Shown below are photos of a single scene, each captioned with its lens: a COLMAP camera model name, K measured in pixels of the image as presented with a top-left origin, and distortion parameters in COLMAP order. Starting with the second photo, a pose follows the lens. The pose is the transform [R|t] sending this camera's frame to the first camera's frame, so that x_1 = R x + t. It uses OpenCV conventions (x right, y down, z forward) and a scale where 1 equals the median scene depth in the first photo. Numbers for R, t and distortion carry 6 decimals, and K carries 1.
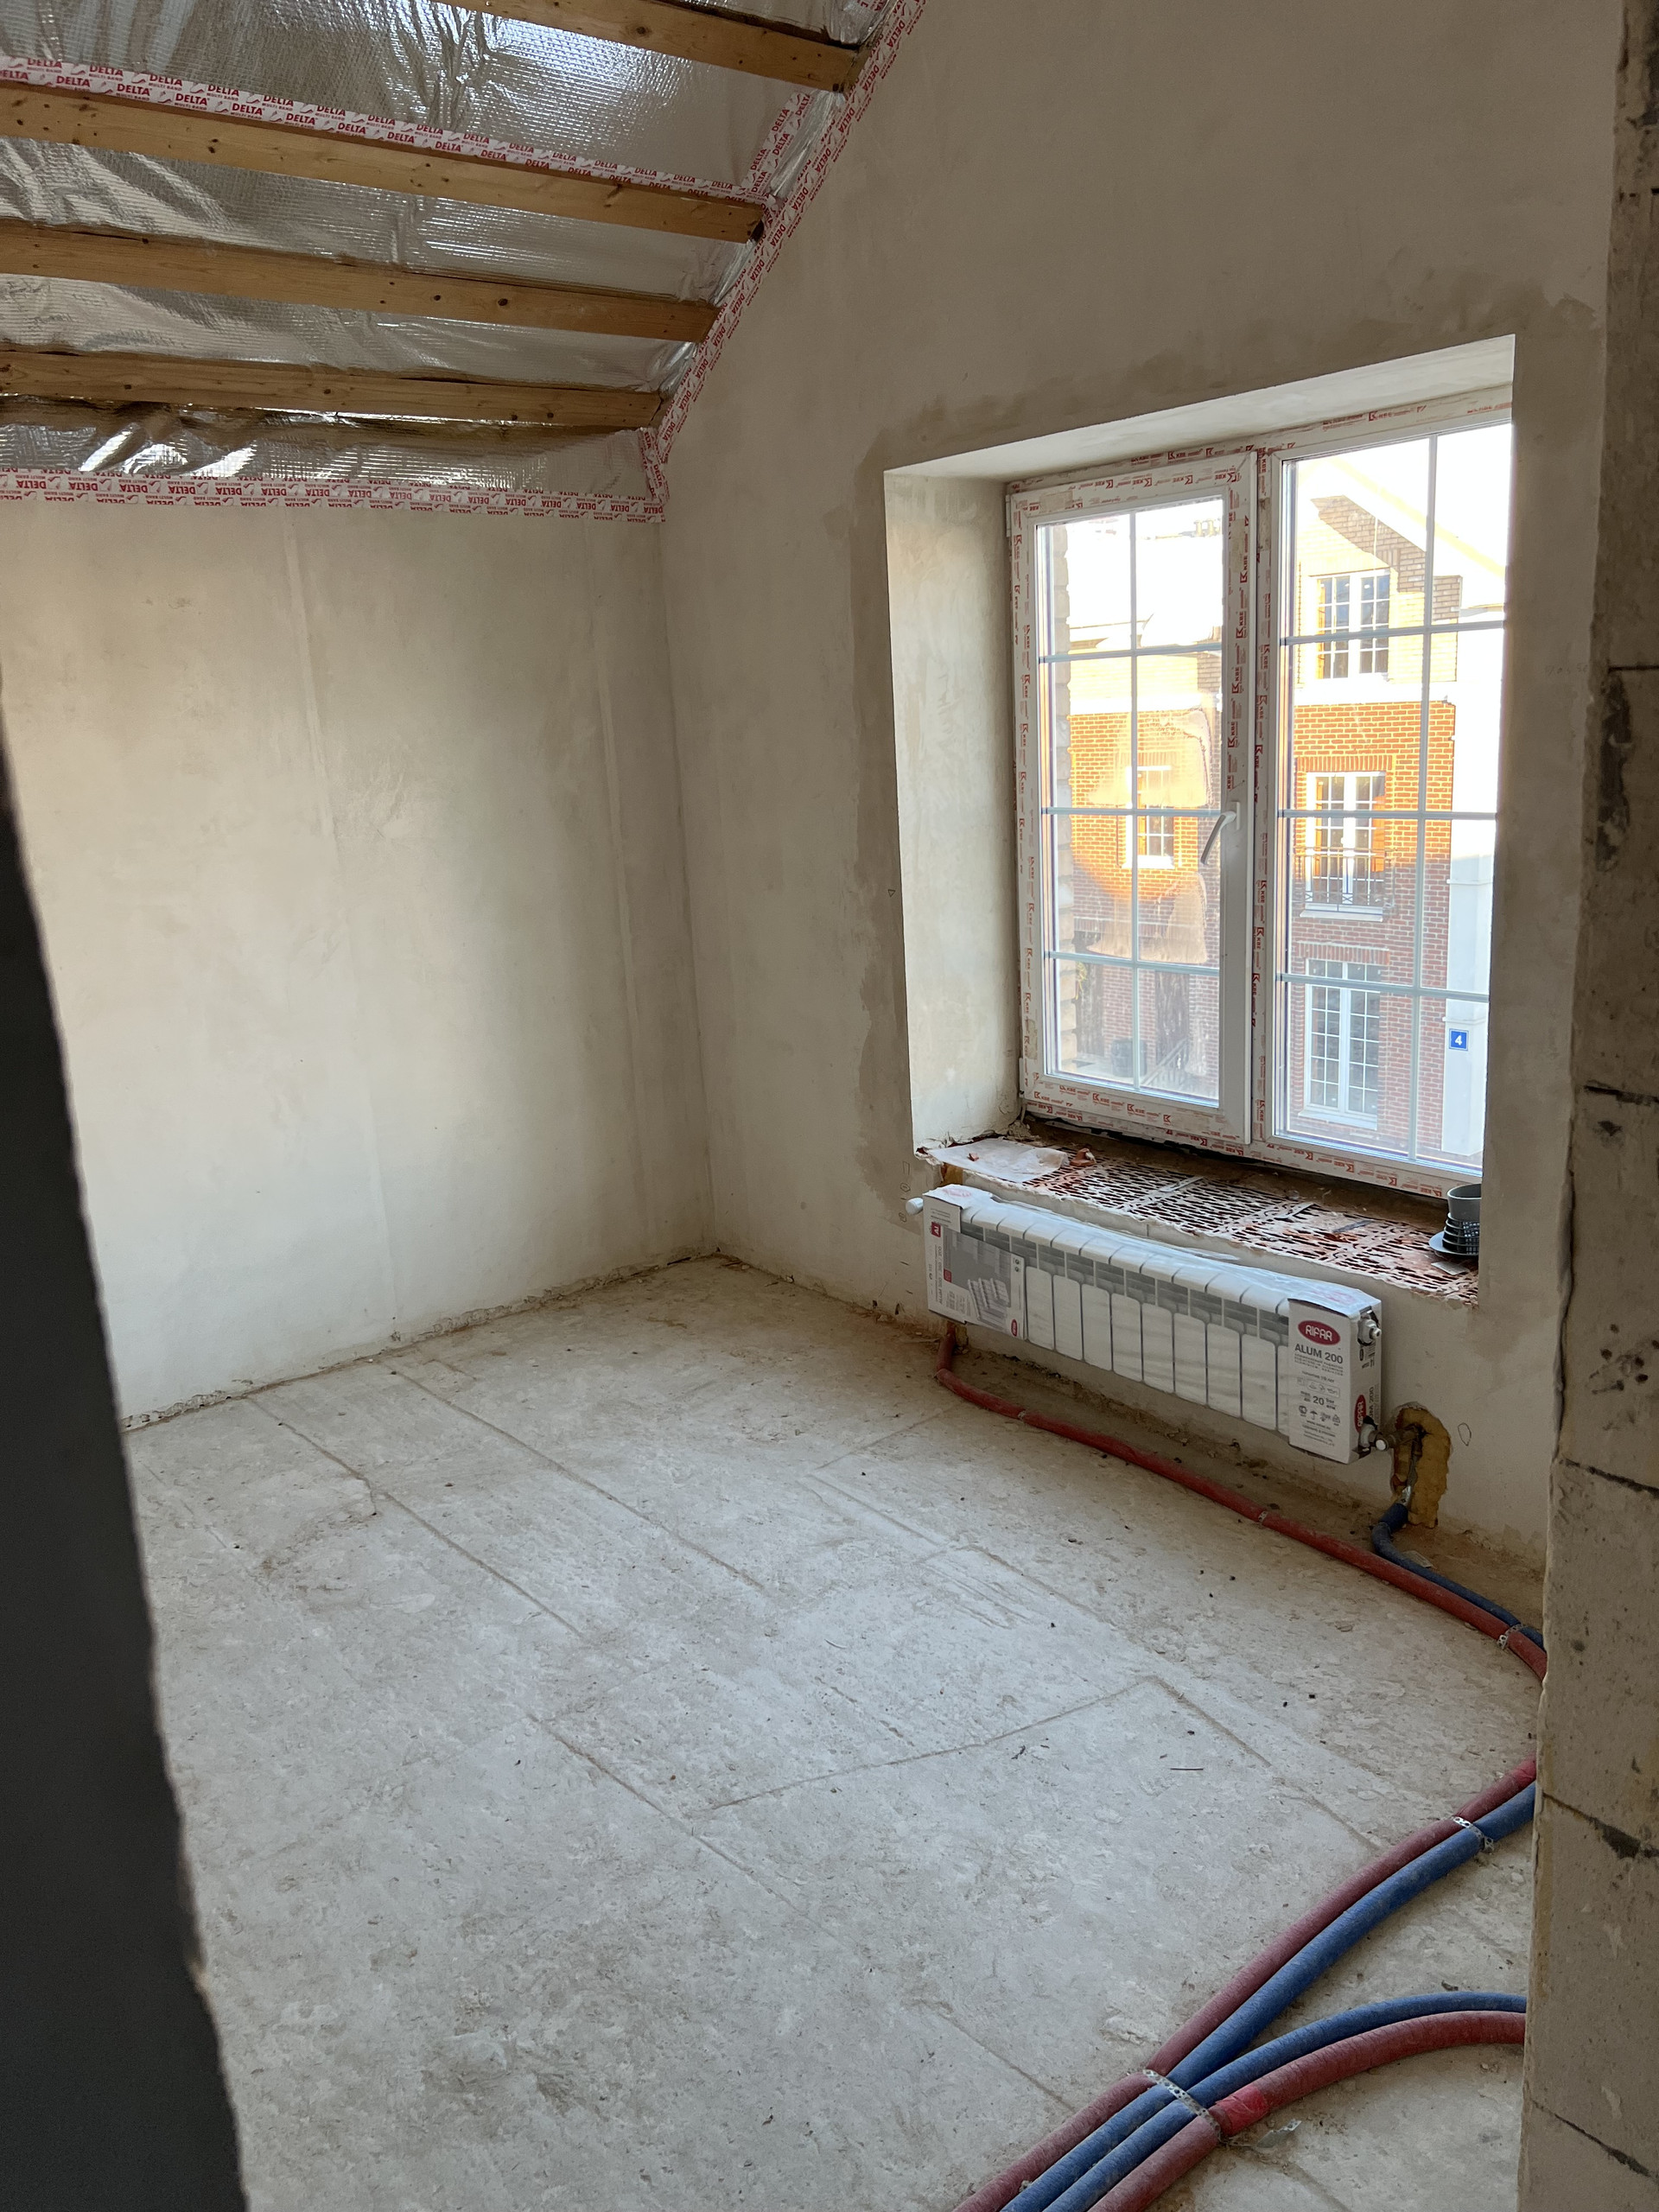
lens RADIAL K [[1685.5, 0, 834.9], [0, 1685.5, 1099.4], [0, 0, 1]] dist [0.058648, -0.056868]
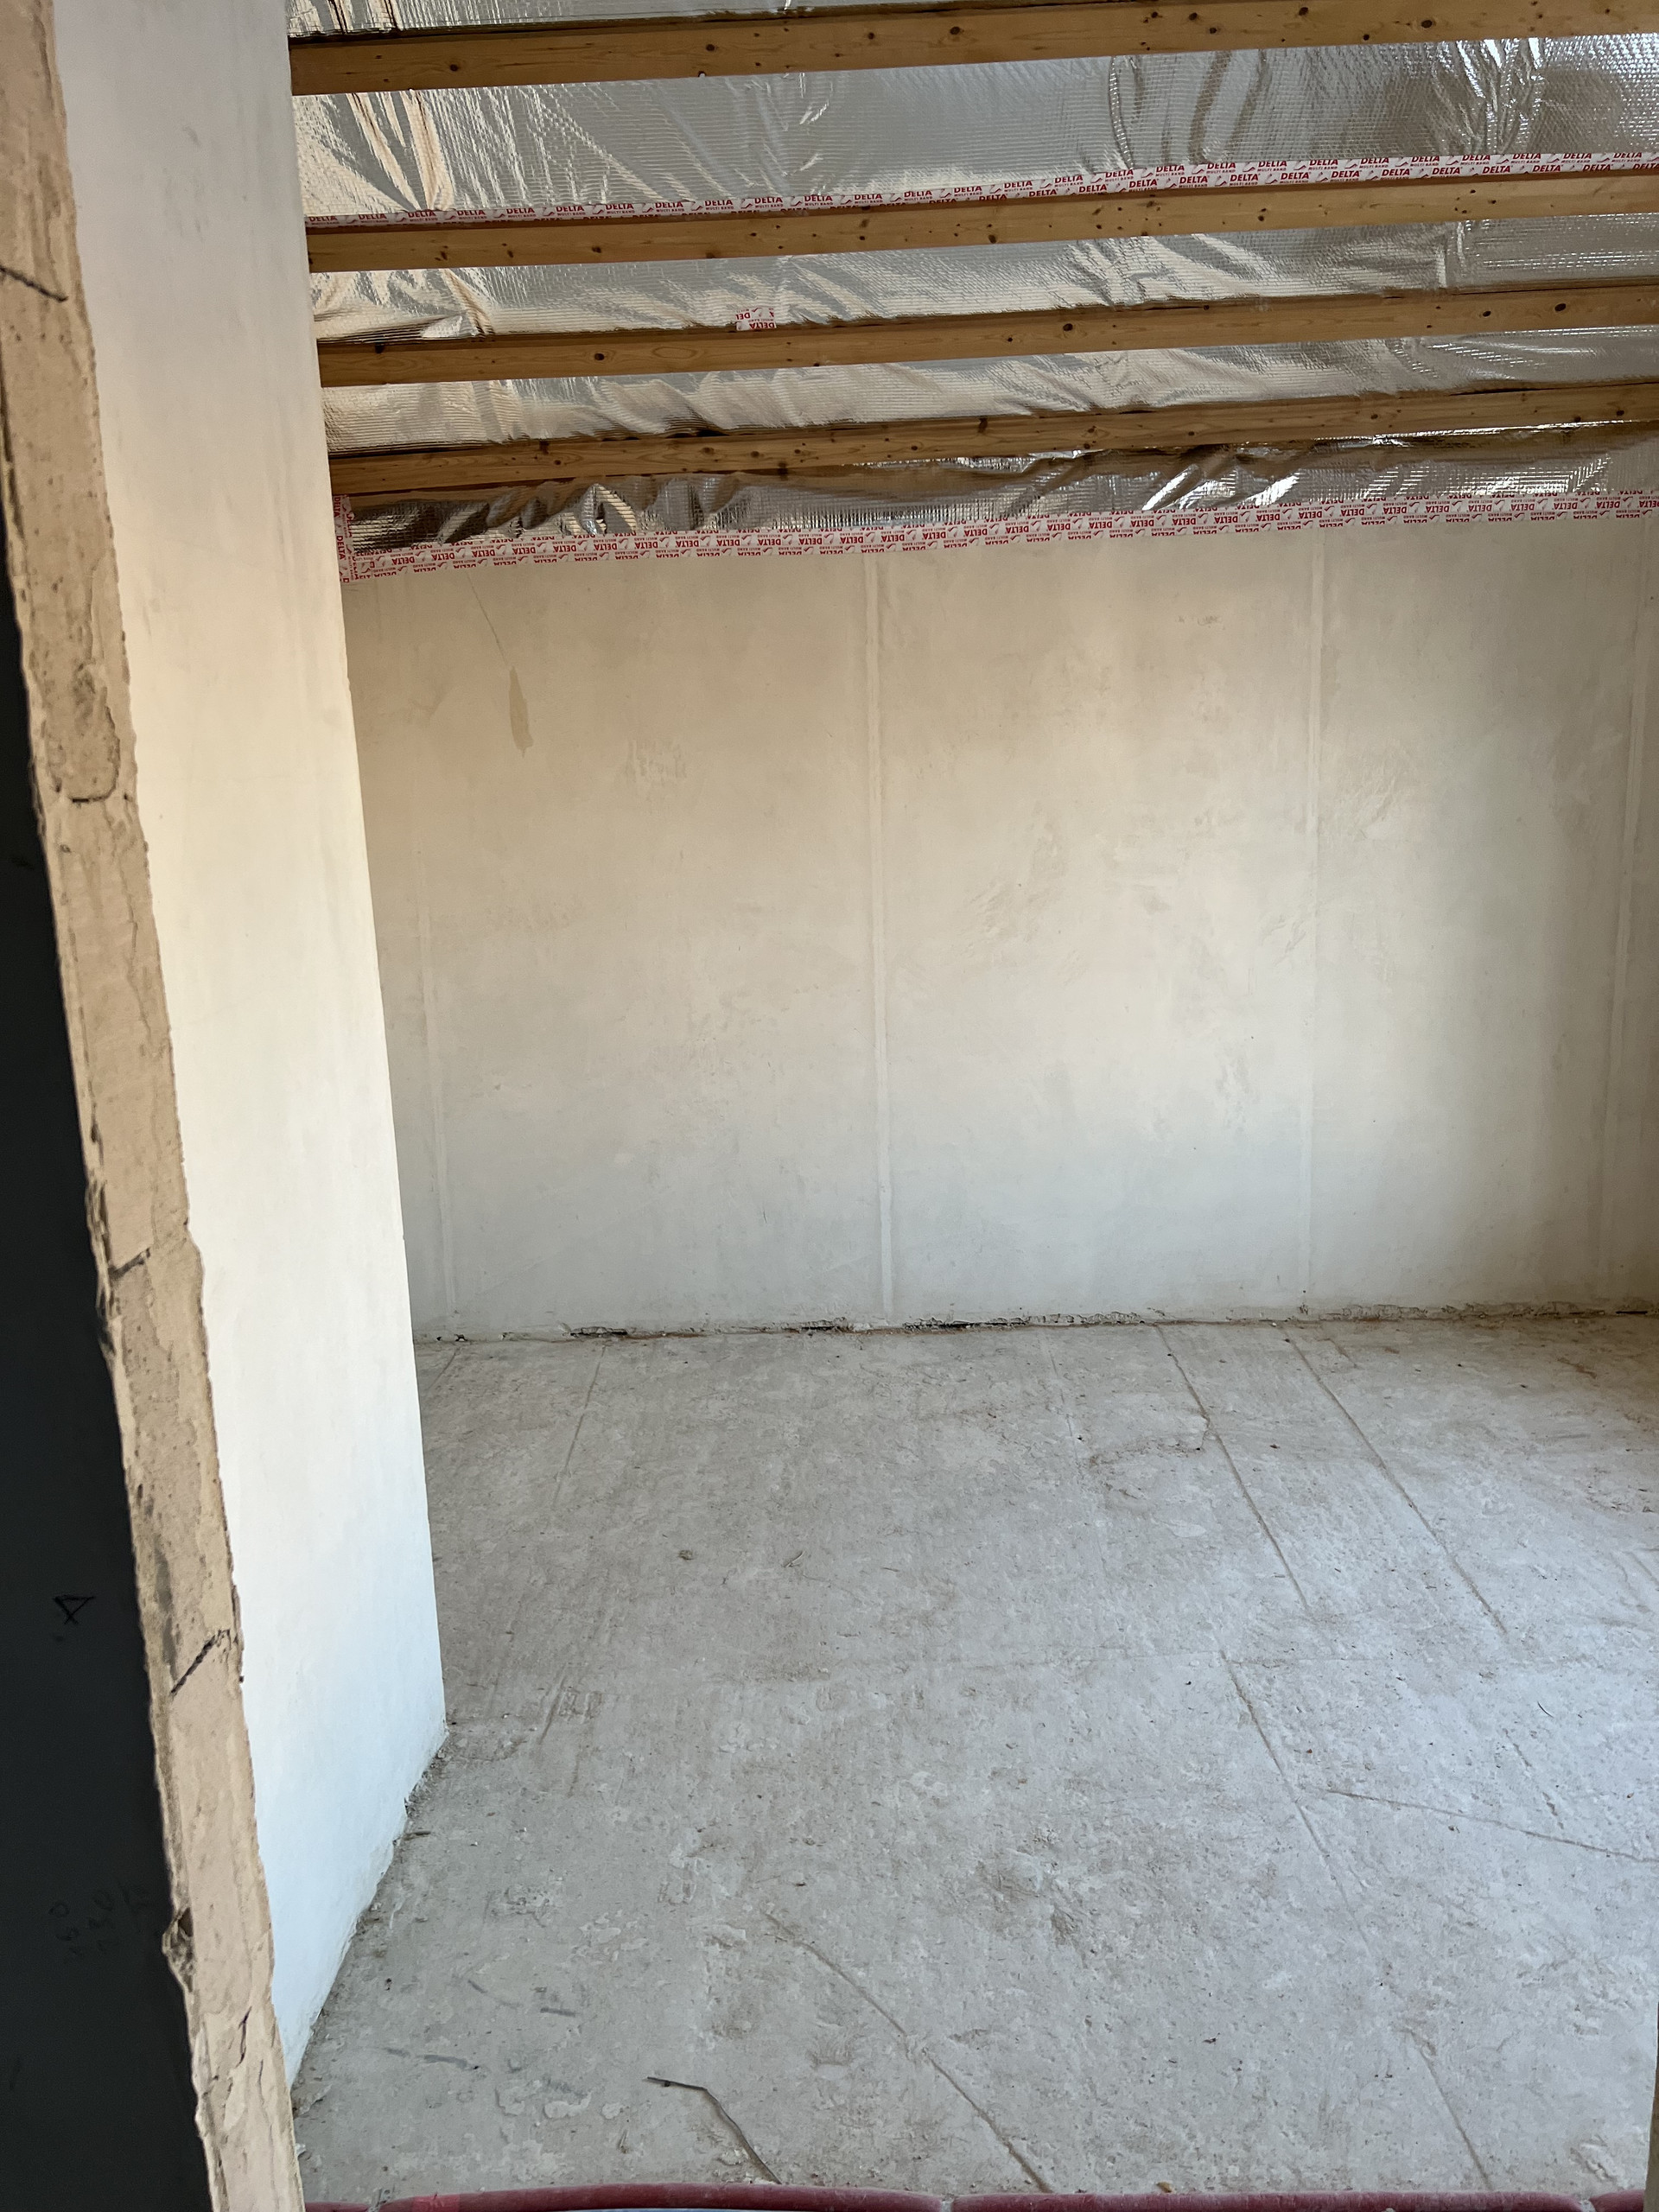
lens RADIAL K [[1685.5, 0, 831.9], [0, 1685.5, 1093.6], [0, 0, 1]] dist [0.058648, -0.056868]
pose [[0.755892, 0.162179, -0.634291, 0.199656], [-0.161915, 0.985045, 0.058906, -0.008286], [0.634358, 0.058175, 0.770847, -0.008615]]
